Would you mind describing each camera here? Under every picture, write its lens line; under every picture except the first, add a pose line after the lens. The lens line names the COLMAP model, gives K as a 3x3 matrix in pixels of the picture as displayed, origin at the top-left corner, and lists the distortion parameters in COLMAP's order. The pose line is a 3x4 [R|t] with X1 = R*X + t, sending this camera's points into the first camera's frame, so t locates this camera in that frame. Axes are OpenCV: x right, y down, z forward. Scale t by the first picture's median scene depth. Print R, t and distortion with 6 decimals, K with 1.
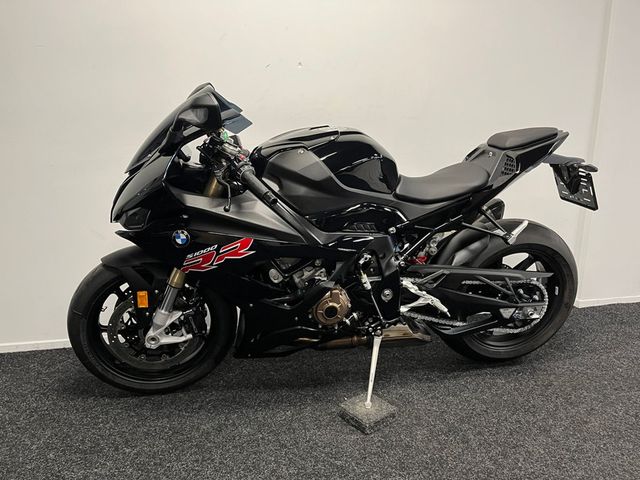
lens RADIAL K [[489.8, 0, 319.3], [0, 489.8, 240.6], [0, 0, 1]] dist [0.081251, -0.111880]
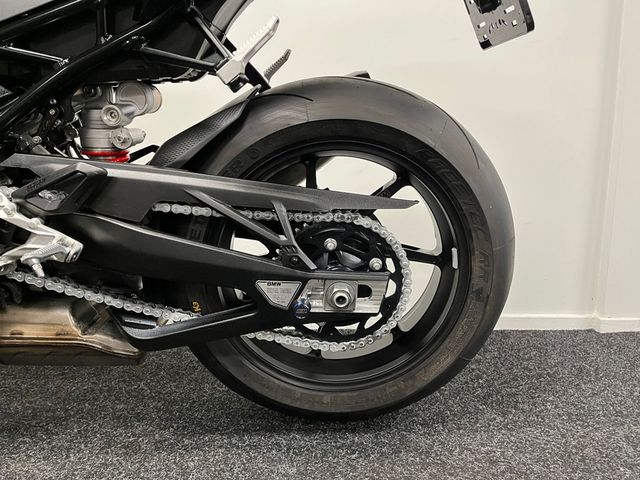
lens RADIAL K [[489.8, 0, 320.7], [0, 489.8, 242.5], [0, 0, 1]] dist [0.081251, -0.111880]
pose [[0.980564, 0.034240, -0.193190, 0.520397], [-0.047819, 0.996669, -0.066069, 0.139963], [0.190284, 0.074023, 0.978934, 0.668650]]
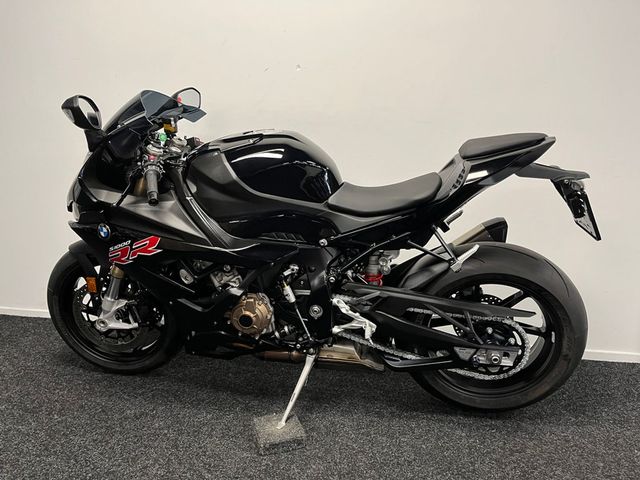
lens RADIAL K [[489.8, 0, 315.6], [0, 489.8, 239.9], [0, 0, 1]] dist [0.081251, -0.111880]
pose [[0.931418, 0.085582, -0.353747, 0.454844], [-0.090096, 0.995926, 0.003722, -0.027464], [0.352624, 0.028404, 0.935334, 0.131000]]
